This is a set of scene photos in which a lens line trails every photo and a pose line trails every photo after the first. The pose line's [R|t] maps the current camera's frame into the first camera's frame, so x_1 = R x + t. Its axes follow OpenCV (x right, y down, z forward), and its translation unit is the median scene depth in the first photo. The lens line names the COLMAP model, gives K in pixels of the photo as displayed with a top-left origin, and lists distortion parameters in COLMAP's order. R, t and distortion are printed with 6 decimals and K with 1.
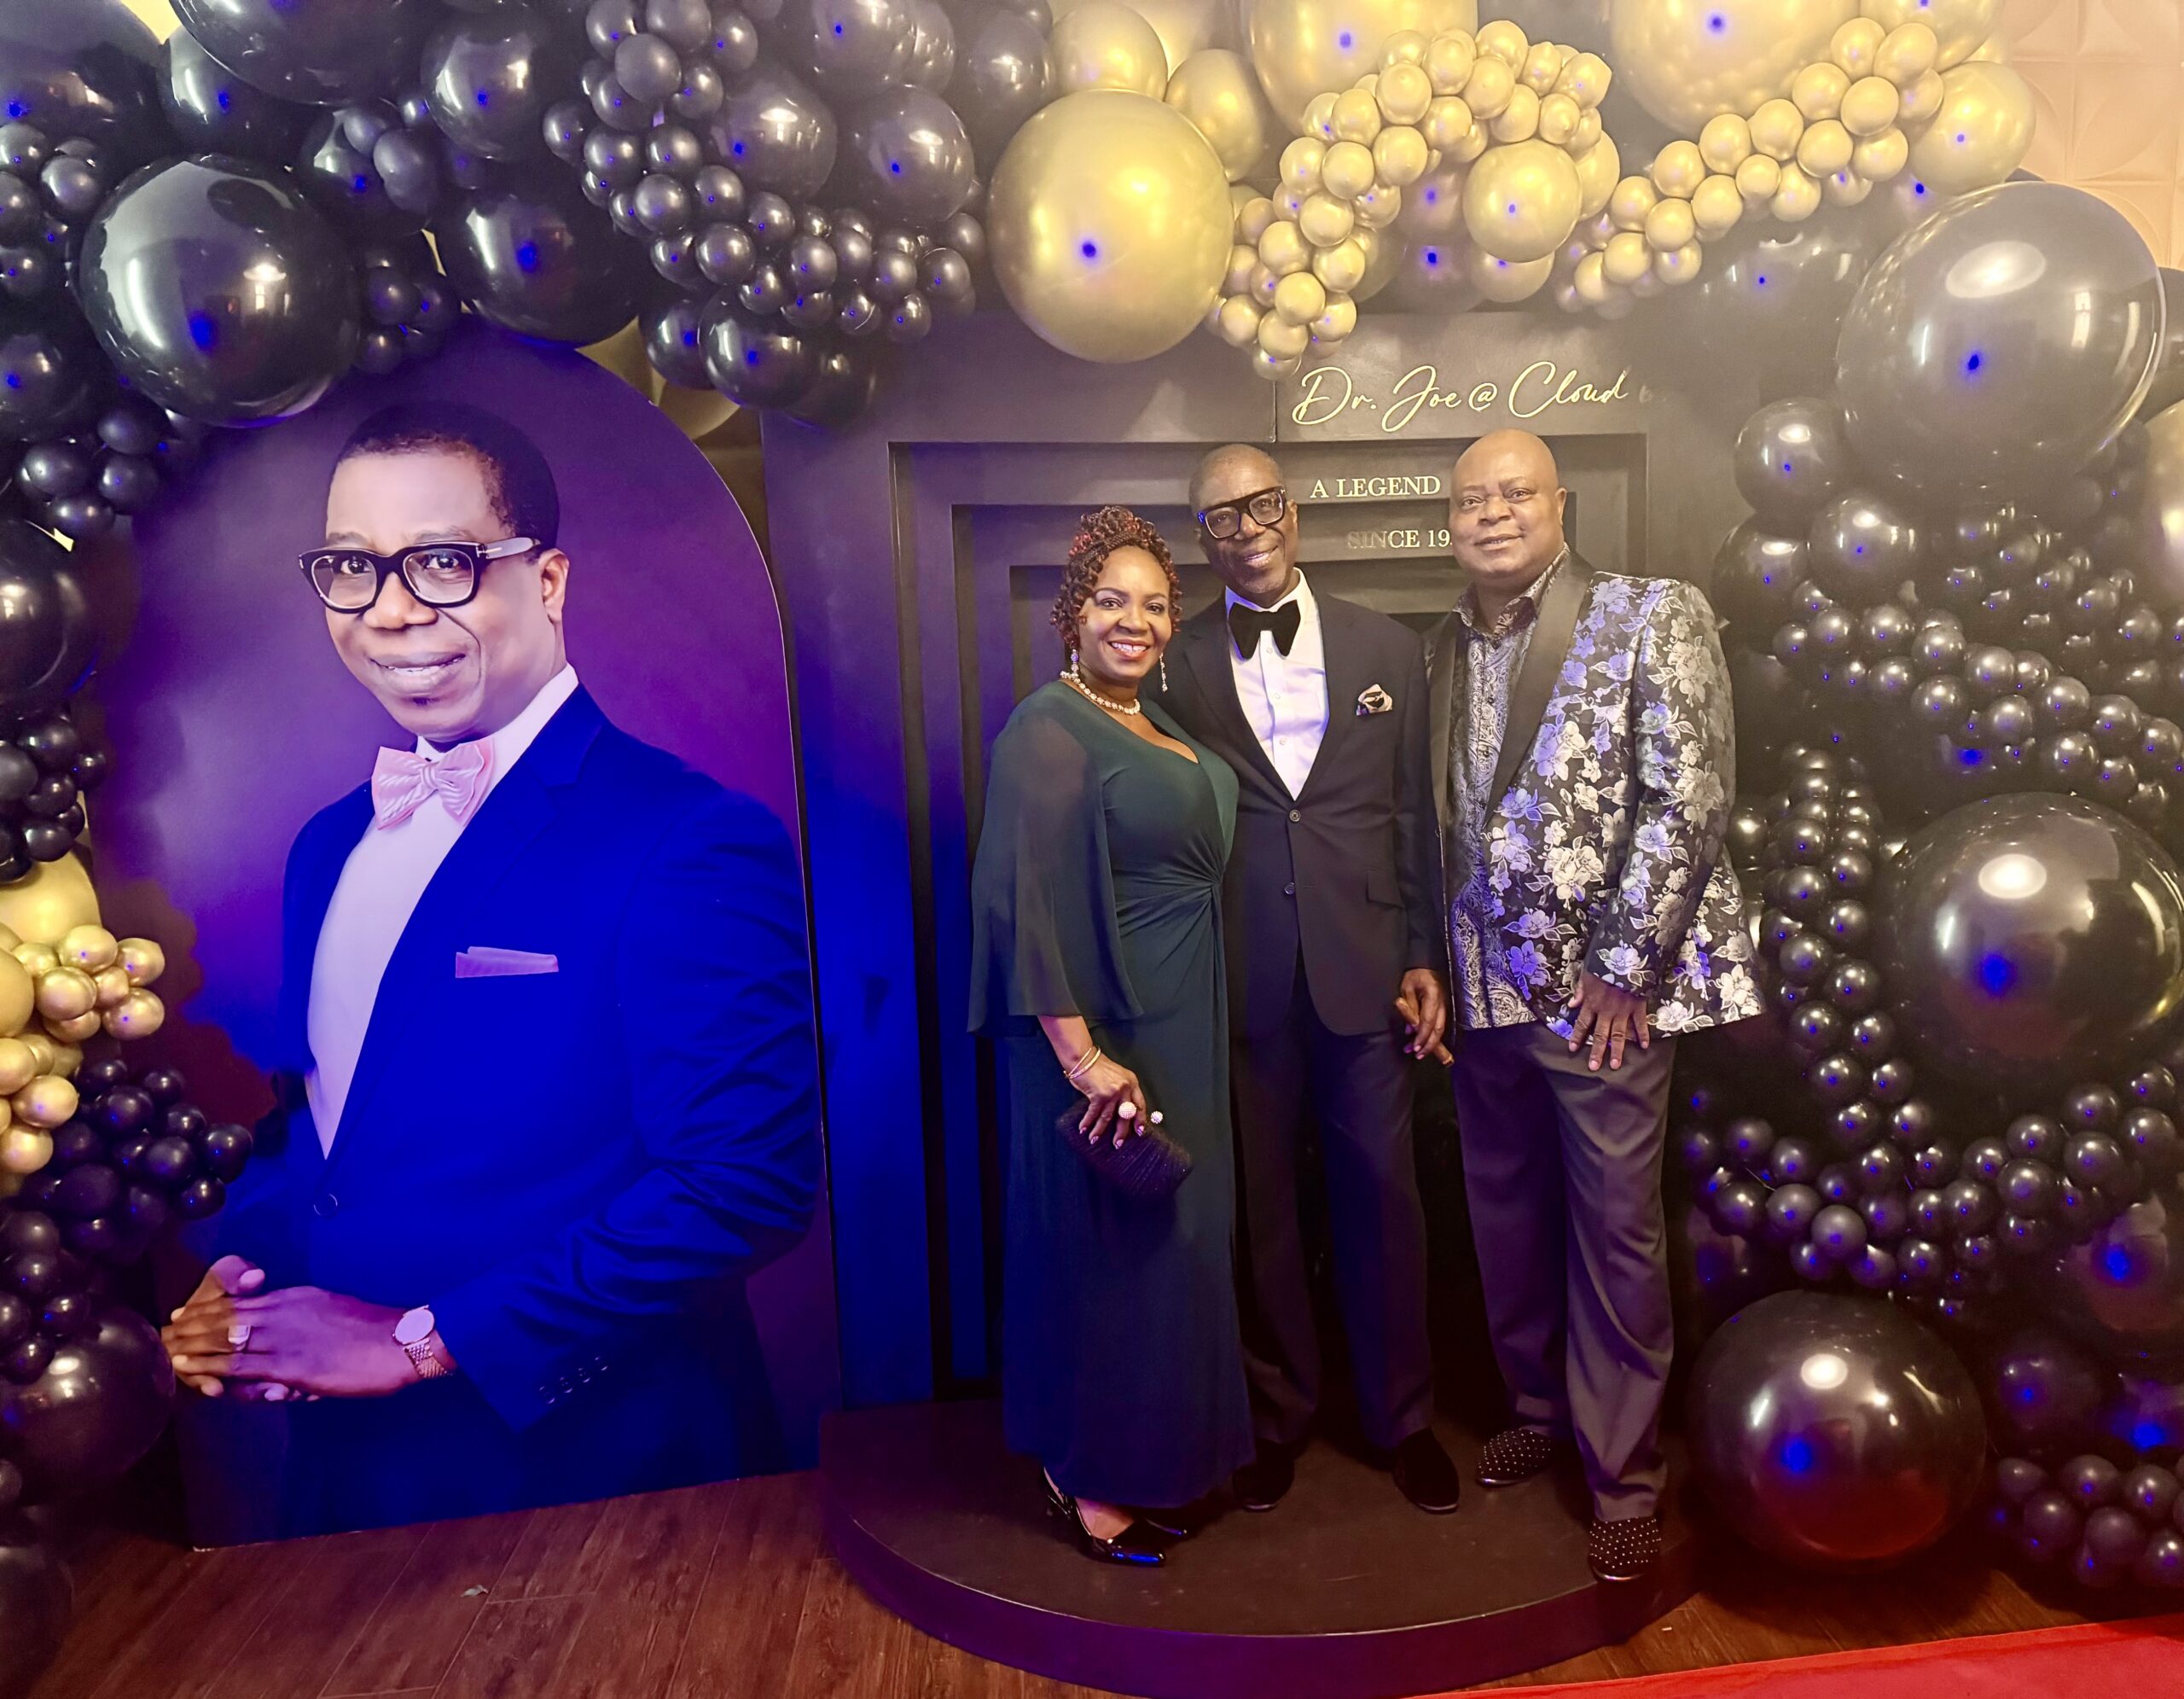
lens RADIAL K [[1758.2, 0, 1206.9], [0, 1758.2, 956.8], [0, 0, 1]] dist [0.005072, -0.042287]
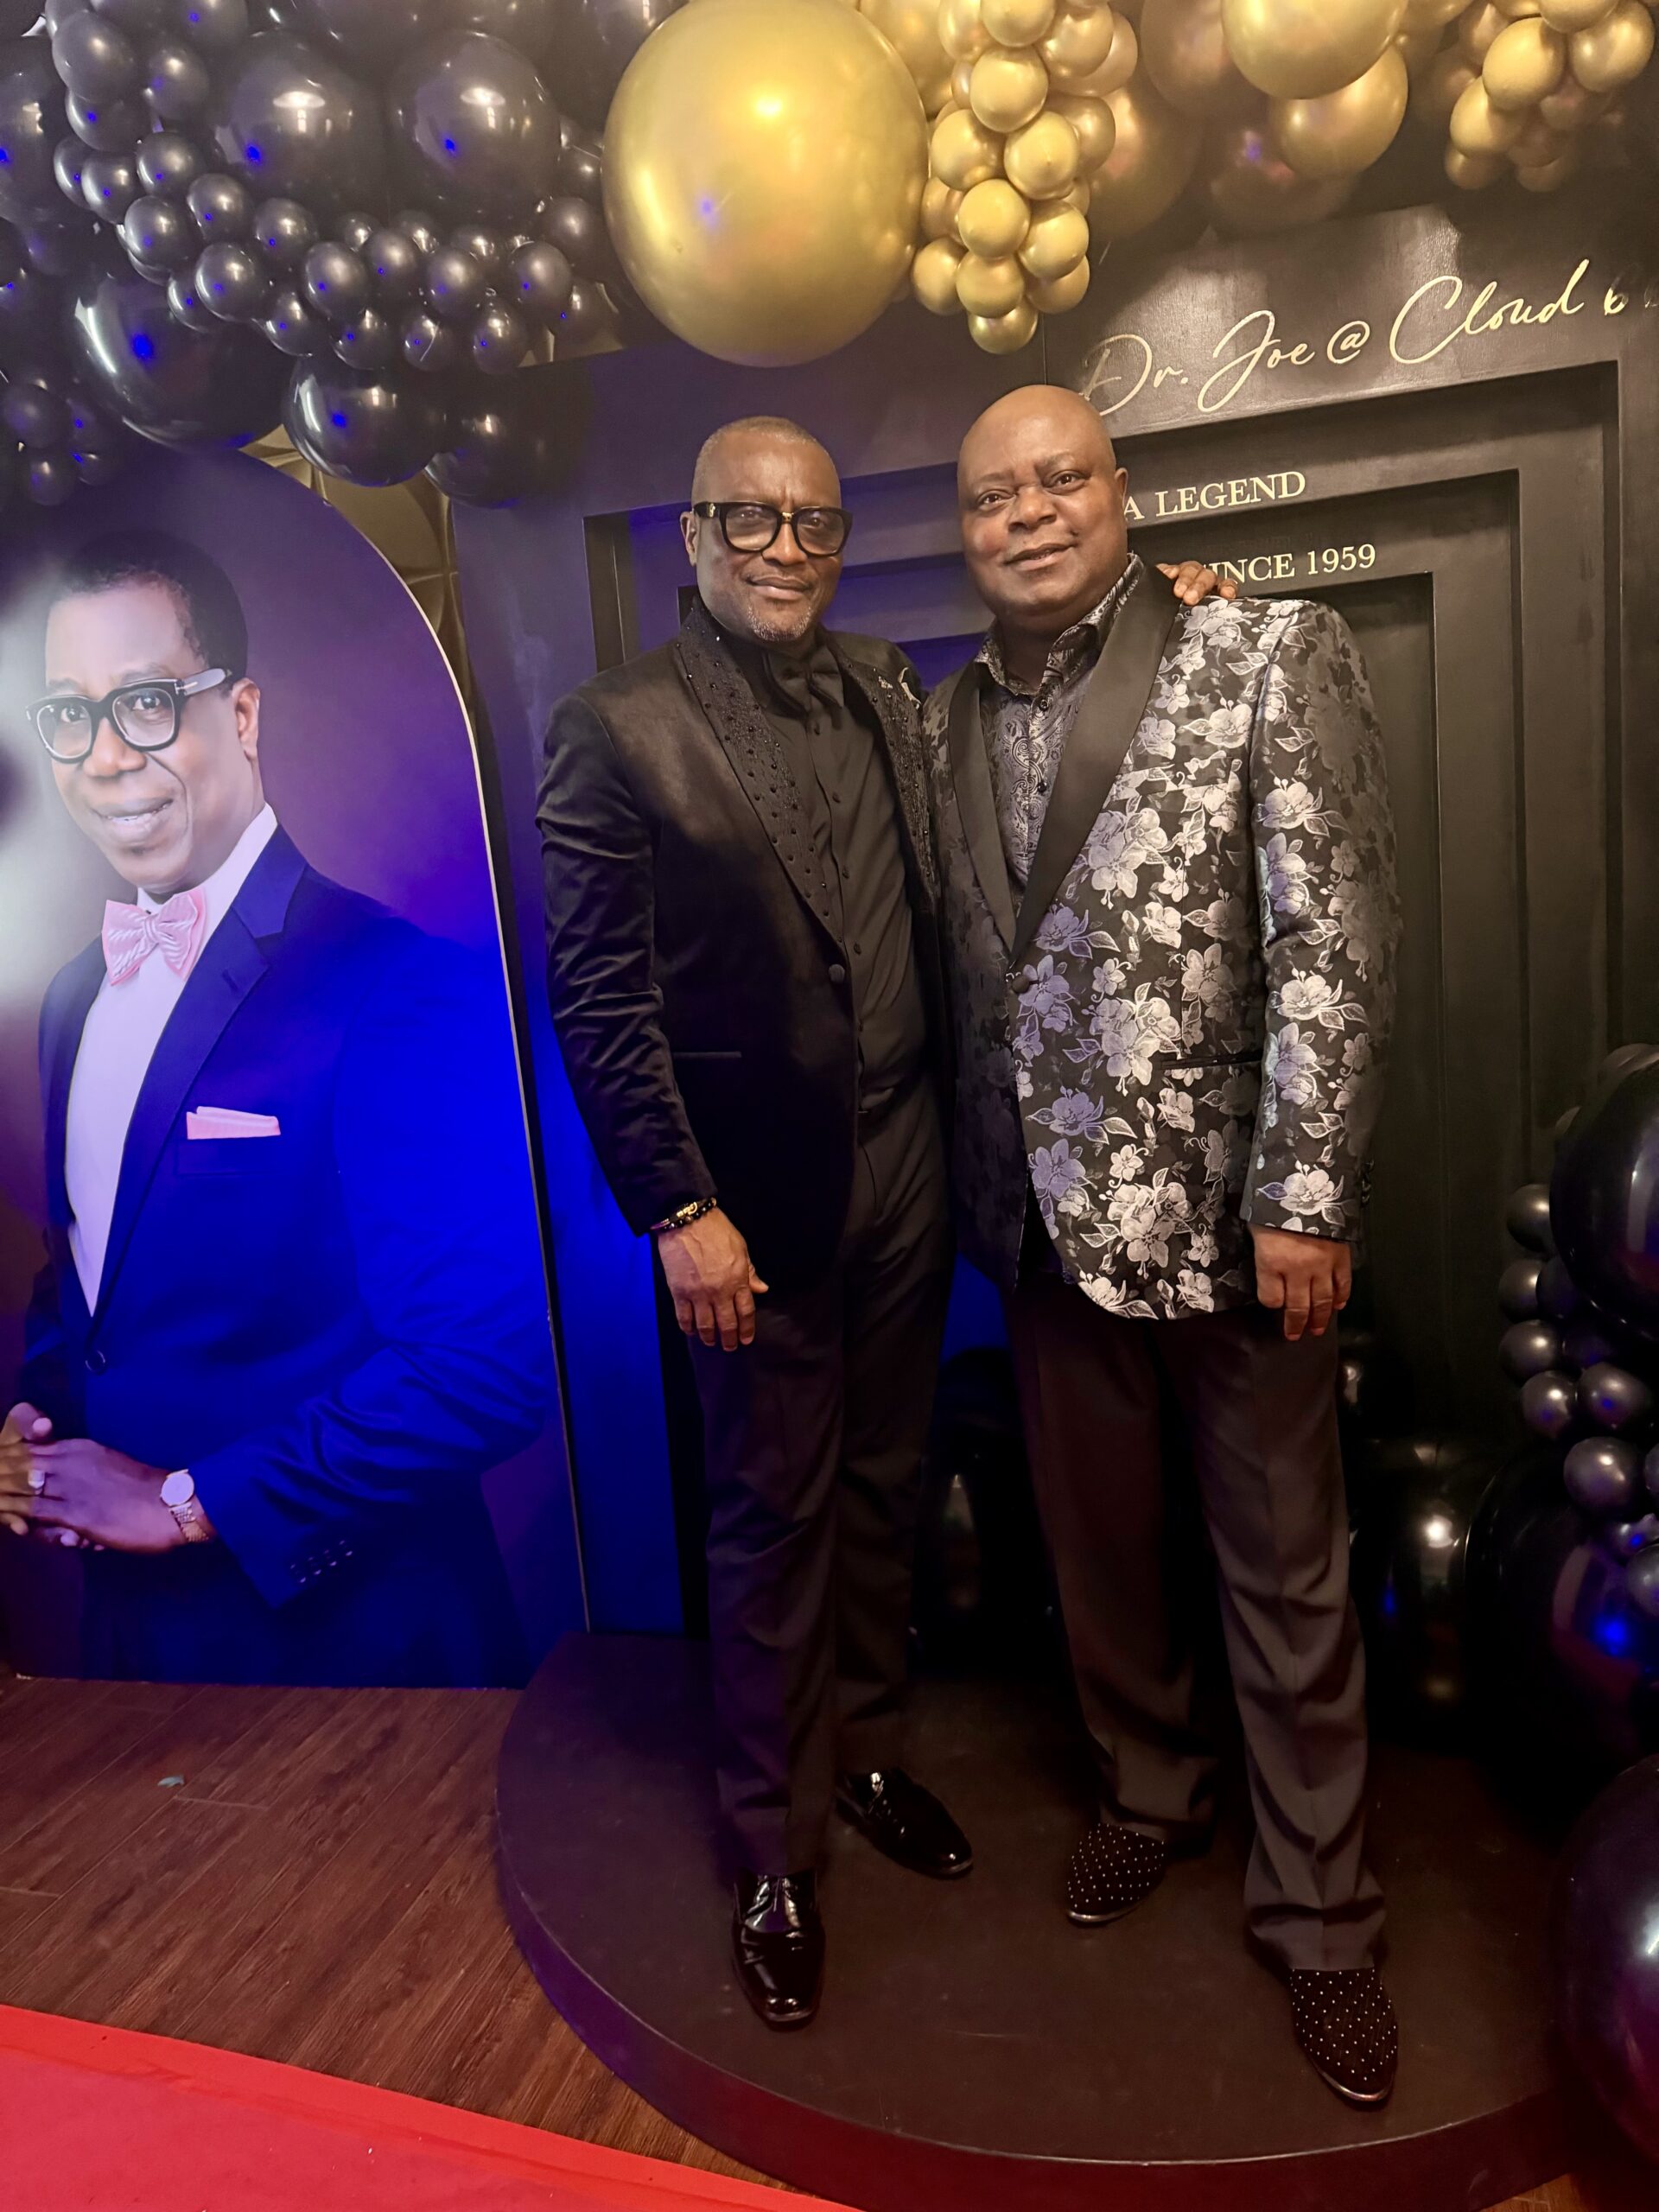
lens RADIAL K [[1567.1, 0, 786.4], [0, 1567.1, 1121.2], [0, 0, 1]] dist [-0.022993, -0.003531]
pose [[0.915752, 0.021808, -0.401152, 0.220053], [-0.008639, 0.999364, 0.034608, -0.030852], [0.401651, -0.028226, 0.915358, 0.359615]]
